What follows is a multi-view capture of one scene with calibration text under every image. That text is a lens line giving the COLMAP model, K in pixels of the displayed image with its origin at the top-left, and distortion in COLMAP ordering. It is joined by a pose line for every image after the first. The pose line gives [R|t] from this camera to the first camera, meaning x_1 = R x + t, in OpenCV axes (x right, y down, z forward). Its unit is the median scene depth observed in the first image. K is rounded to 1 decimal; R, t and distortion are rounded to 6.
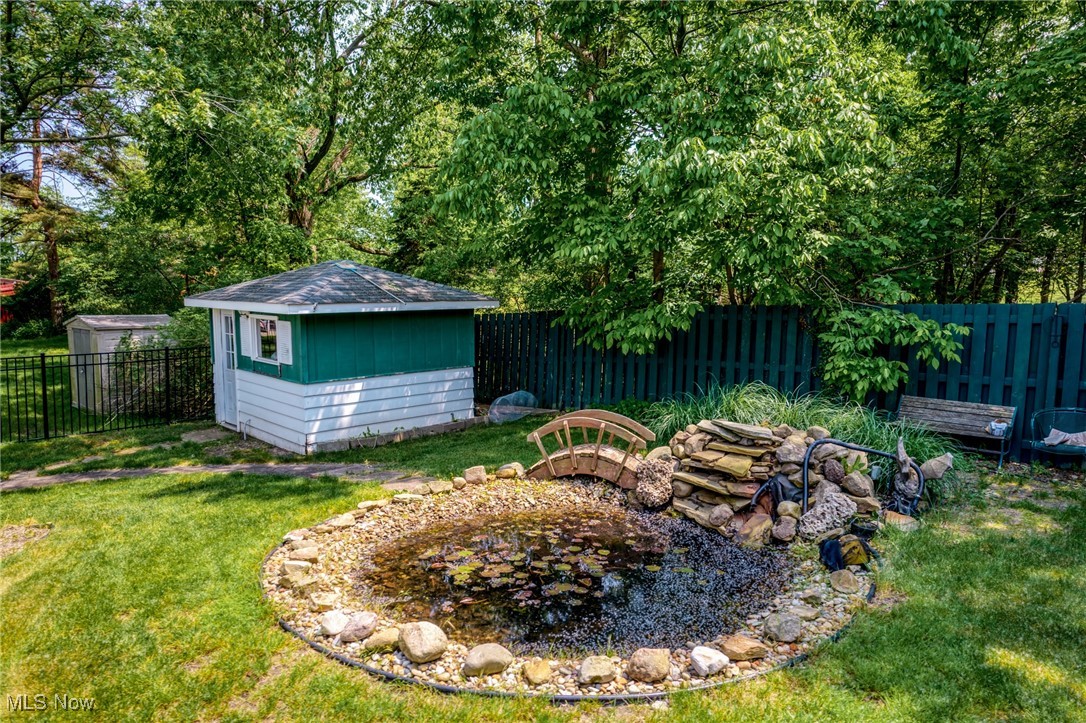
lens RADIAL K [[694.5, 0, 549.0], [0, 694.5, 358.7], [0, 0, 1]] dist [0.002943, -0.002065]
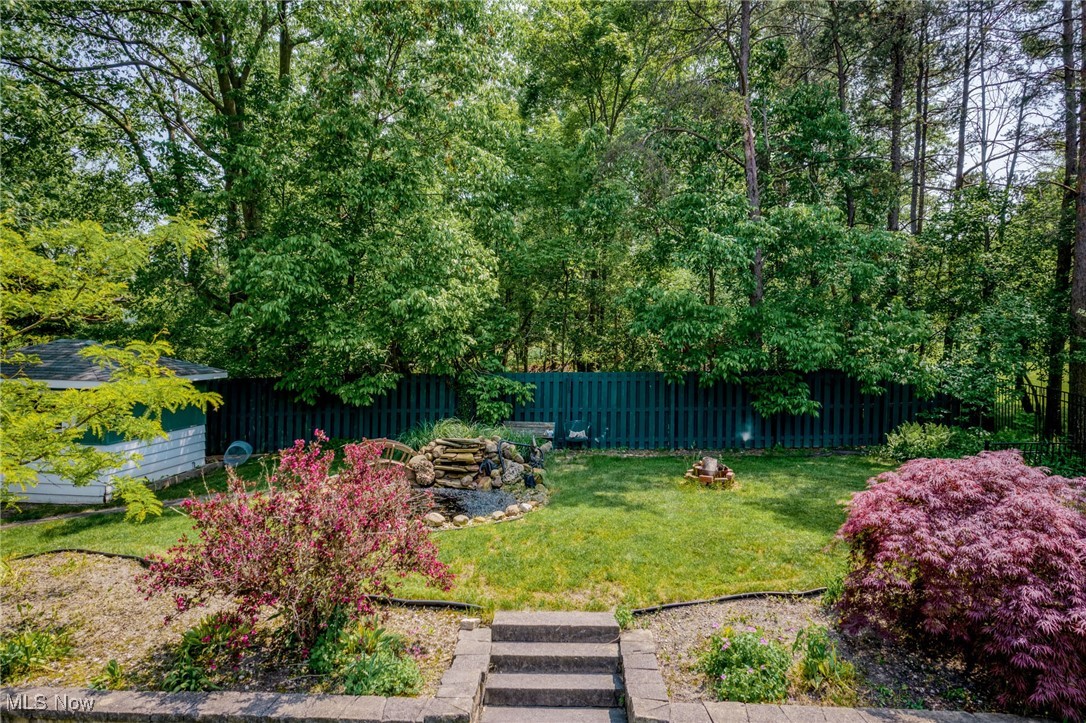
lens RADIAL K [[668.8, 0, 537.8], [0, 668.8, 366.4], [0, 0, 1]] dist [-0.059936, 0.018244]
pose [[0.766989, -0.013517, 0.641518, -0.737091], [0.056834, 0.997280, -0.046936, -0.007325], [-0.639139, 0.072459, 0.765671, -0.579822]]
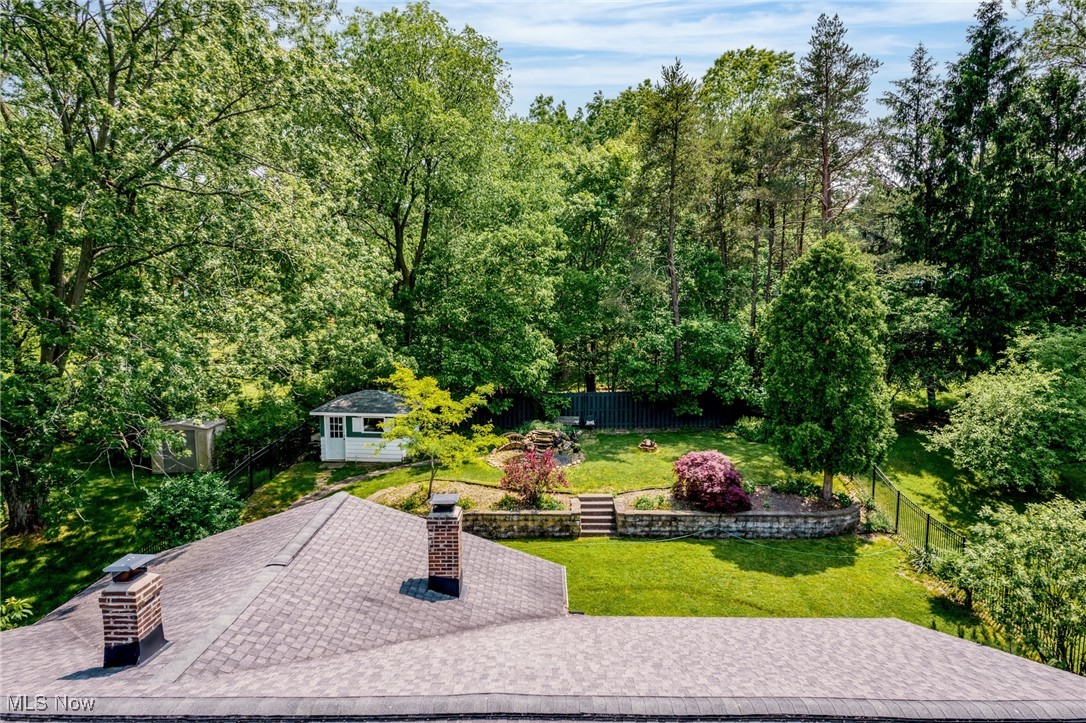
lens RADIAL K [[668.8, 0, 537.8], [0, 668.8, 366.4], [0, 0, 1]] dist [-0.059936, 0.018244]
pose [[0.750530, -0.091616, 0.654455, -2.501545], [0.072376, 0.995782, 0.056398, -0.559572], [-0.656861, 0.005039, 0.753995, -2.220041]]
